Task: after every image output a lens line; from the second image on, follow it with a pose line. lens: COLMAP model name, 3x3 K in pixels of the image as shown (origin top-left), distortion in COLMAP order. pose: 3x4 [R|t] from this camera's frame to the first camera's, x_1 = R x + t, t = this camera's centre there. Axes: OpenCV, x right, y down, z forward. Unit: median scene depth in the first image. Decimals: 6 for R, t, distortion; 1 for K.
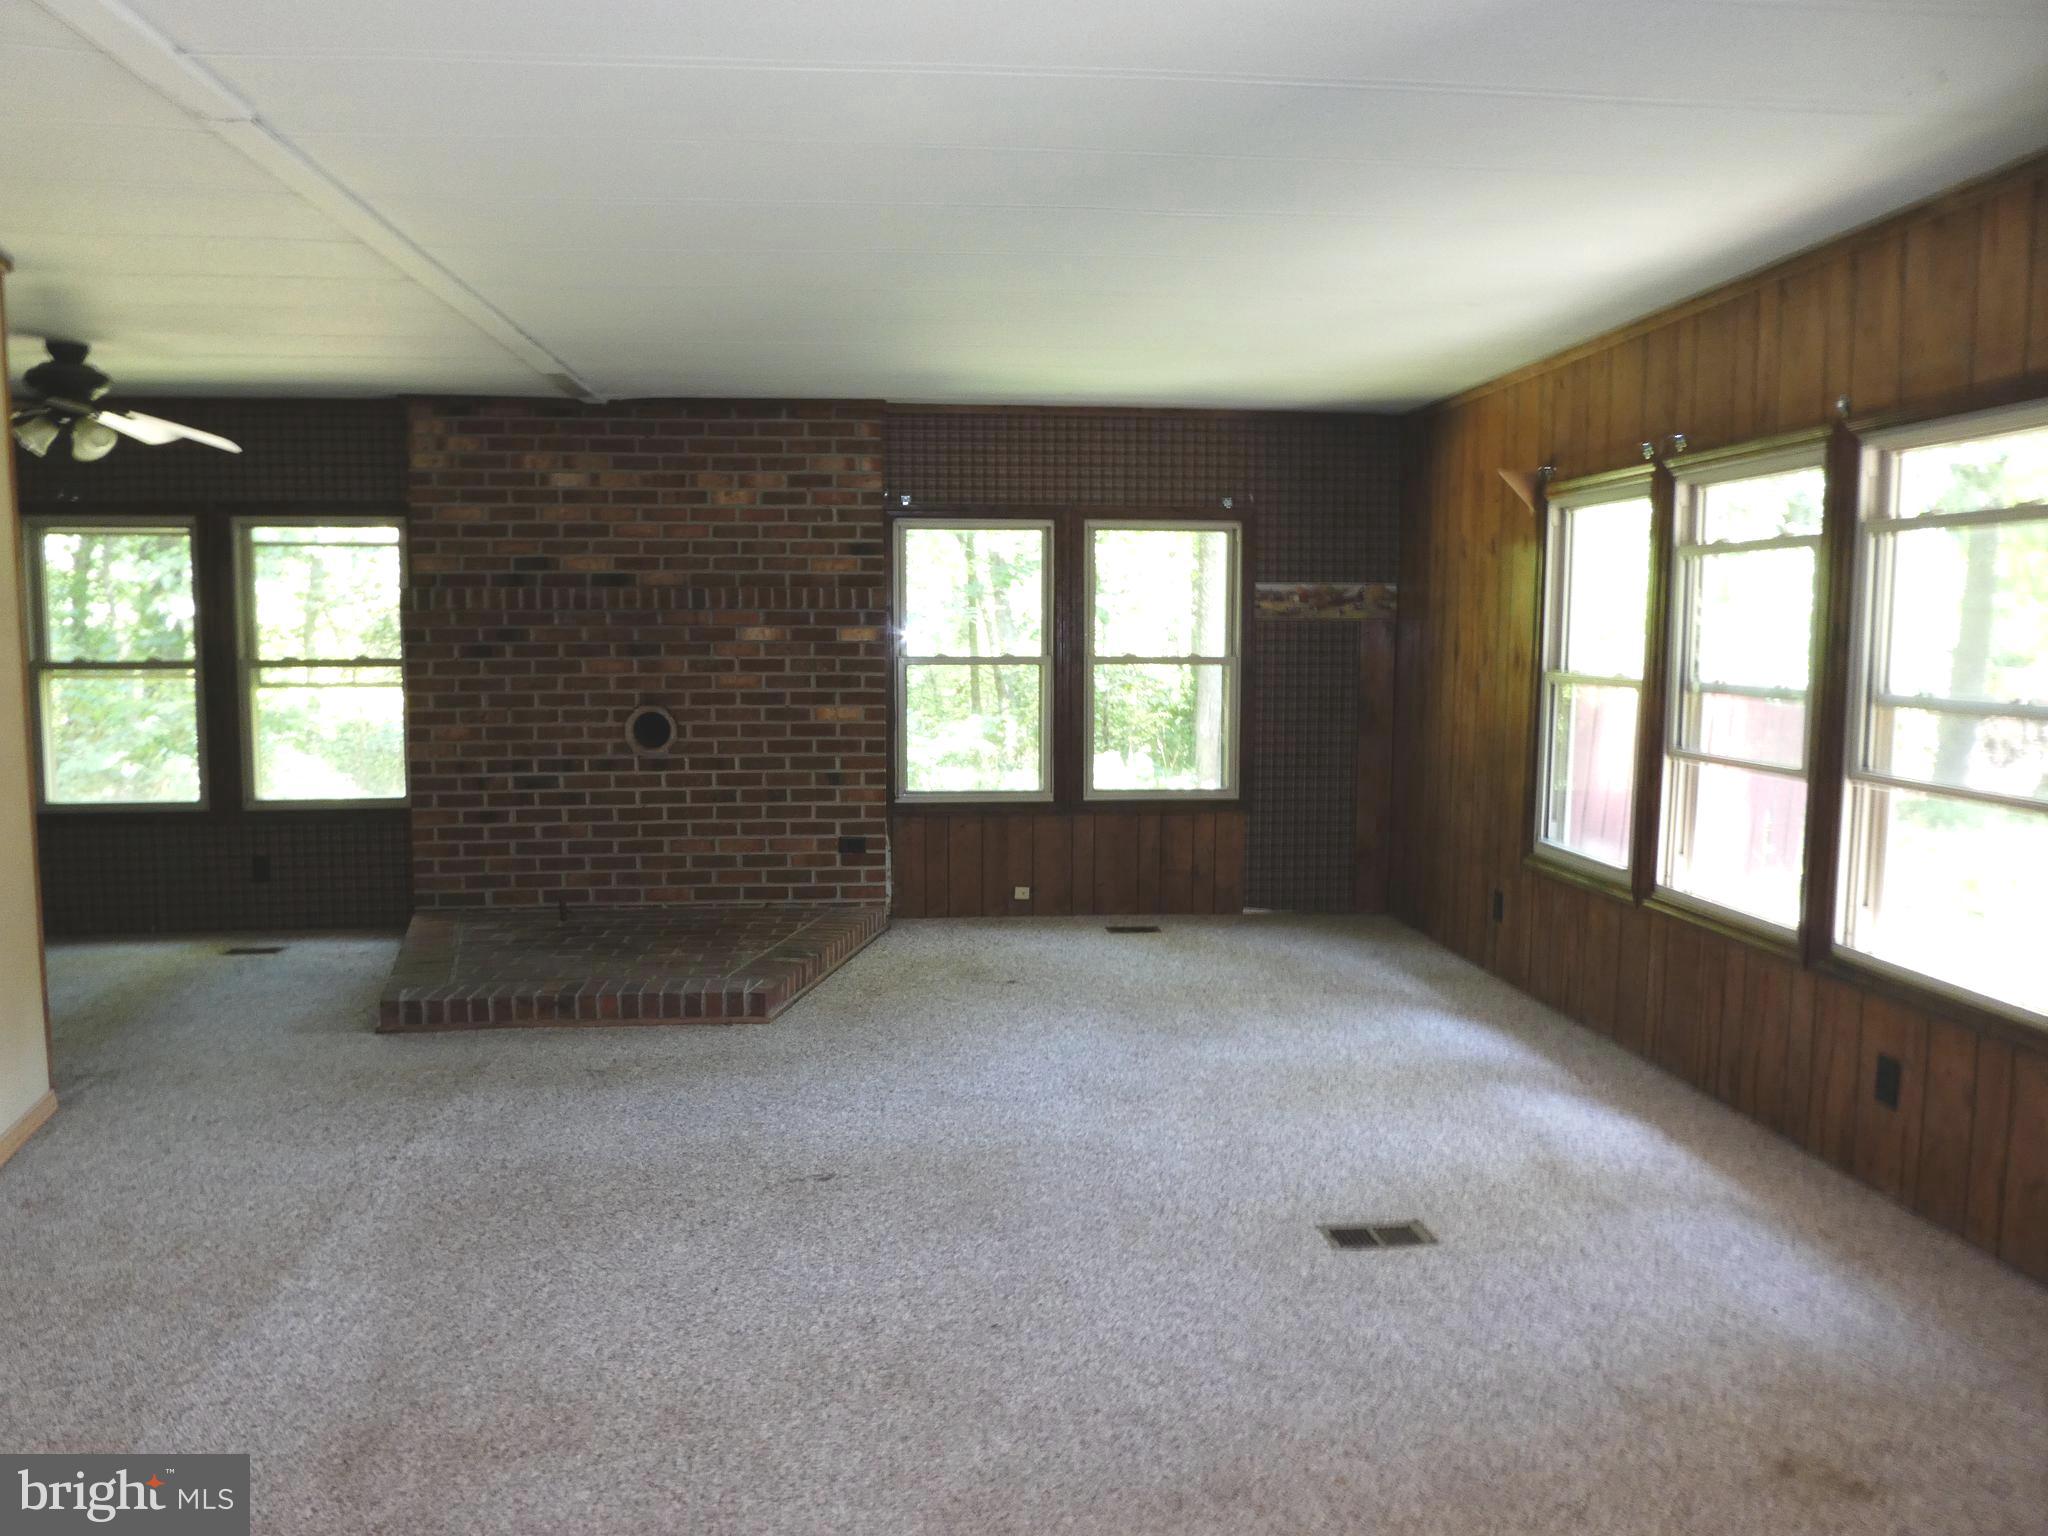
lens RADIAL K [[1489.7, 0, 1032.9], [0, 1489.7, 766.1], [0, 0, 1]] dist [-0.001971, -0.000526]
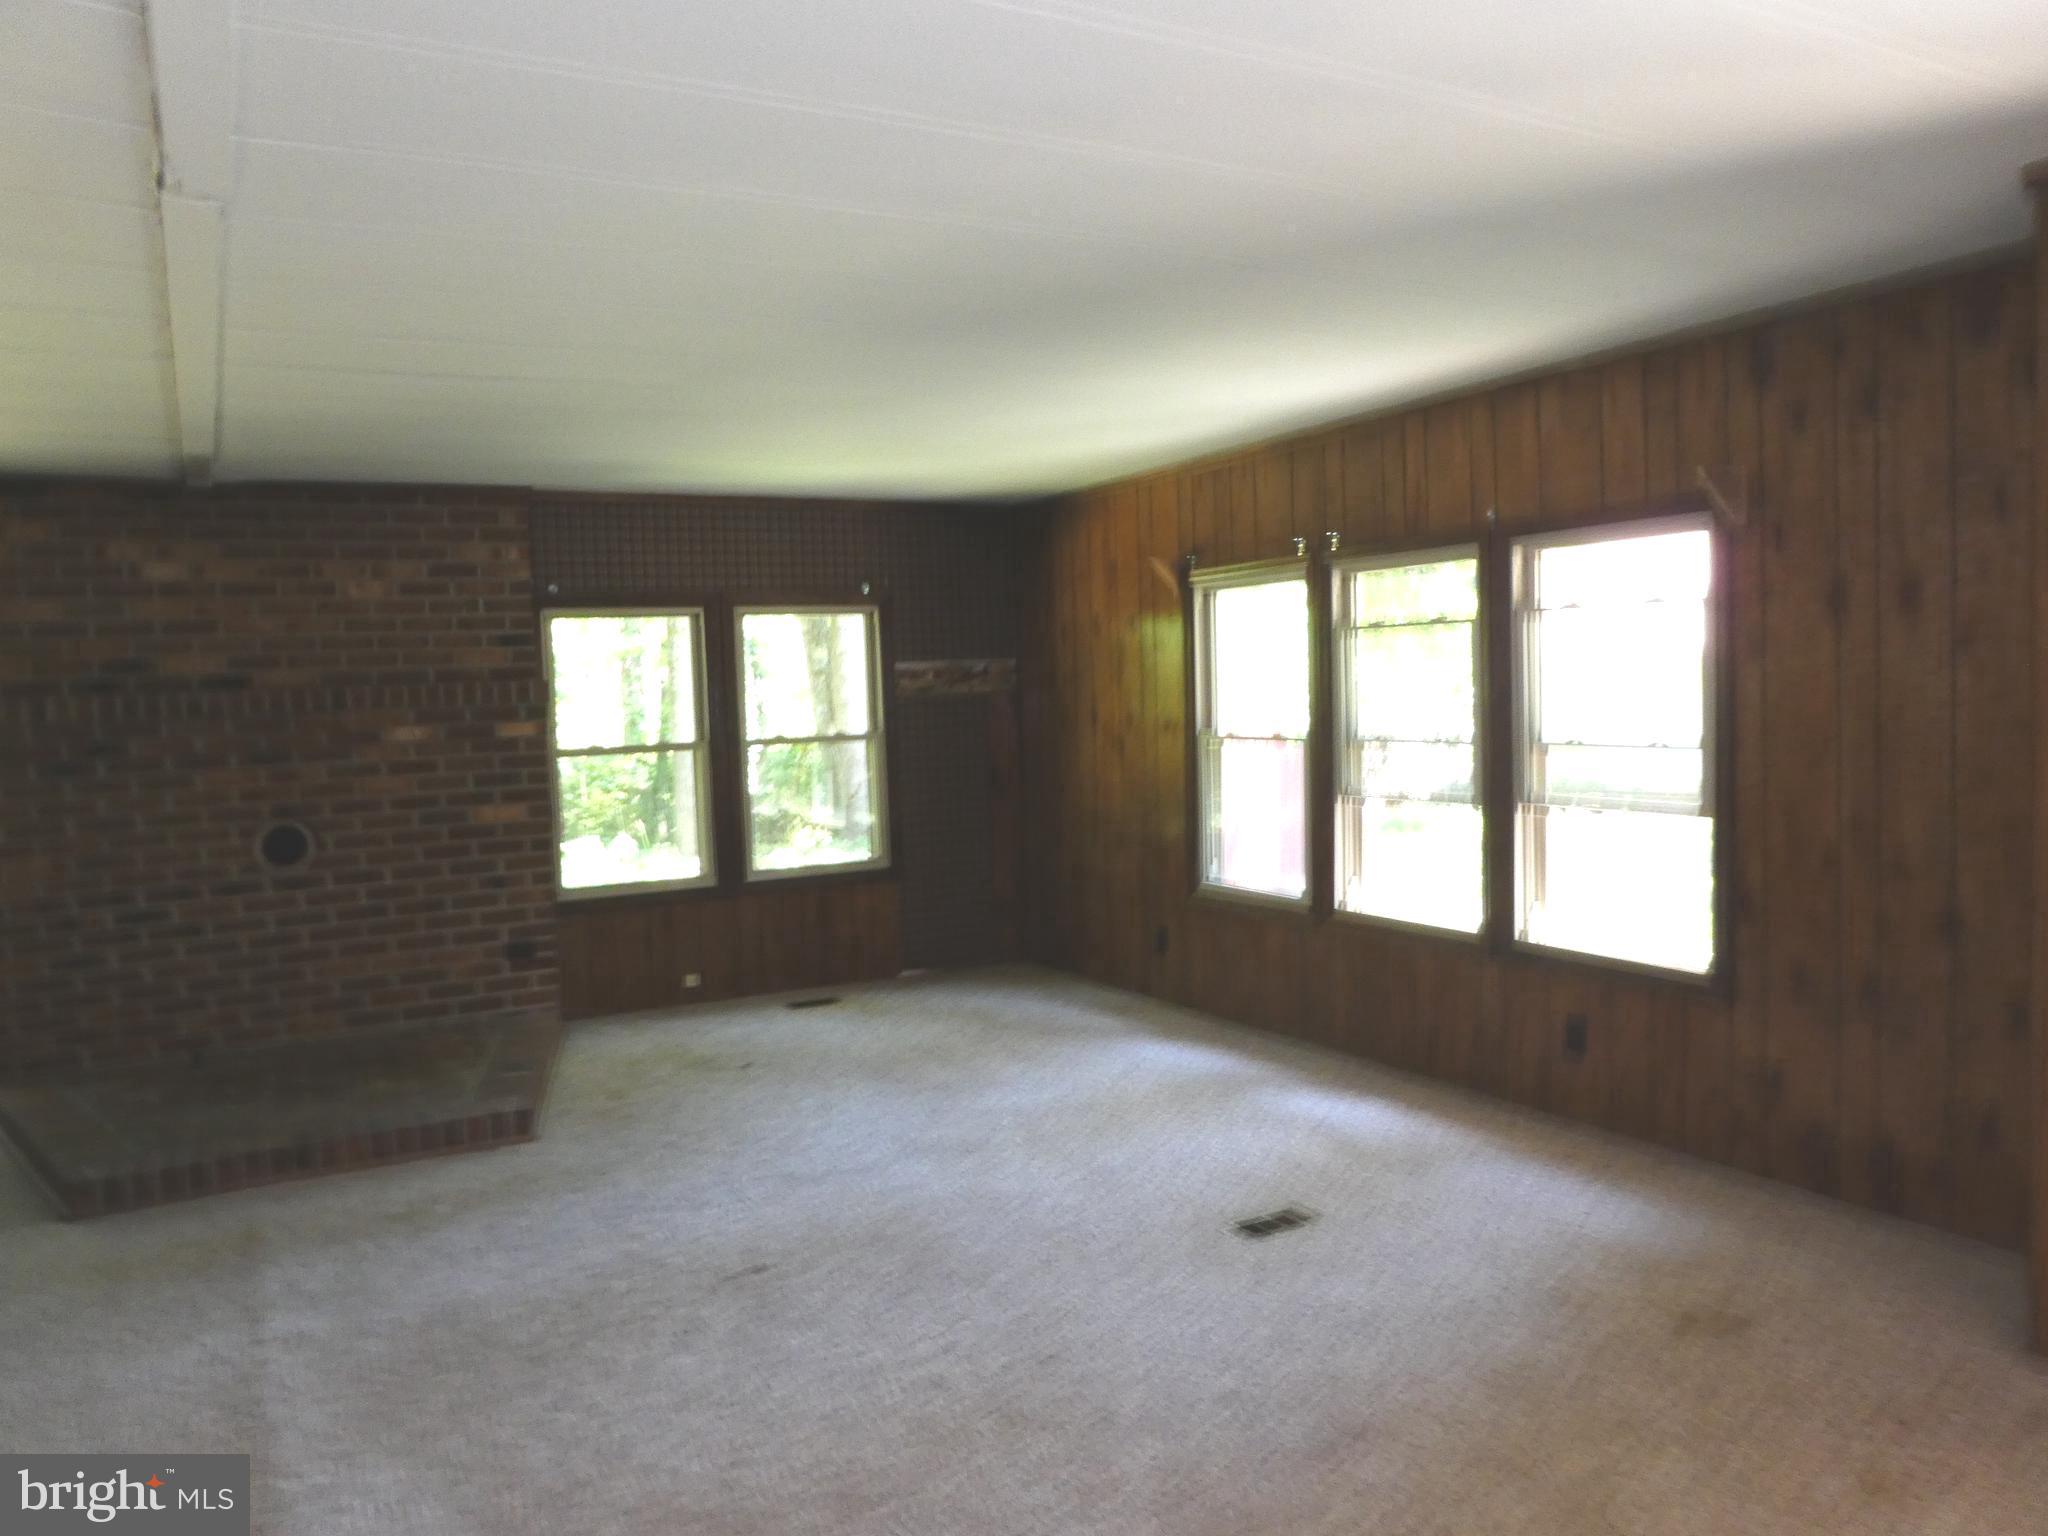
lens RADIAL K [[1489.7, 0, 1032.9], [0, 1489.7, 766.1], [0, 0, 1]] dist [-0.001971, -0.000526]
pose [[0.918753, -0.058877, 0.390419, -0.188734], [0.076967, 0.996557, -0.030837, -0.009702], [-0.387259, 0.058382, 0.920121, -0.009408]]
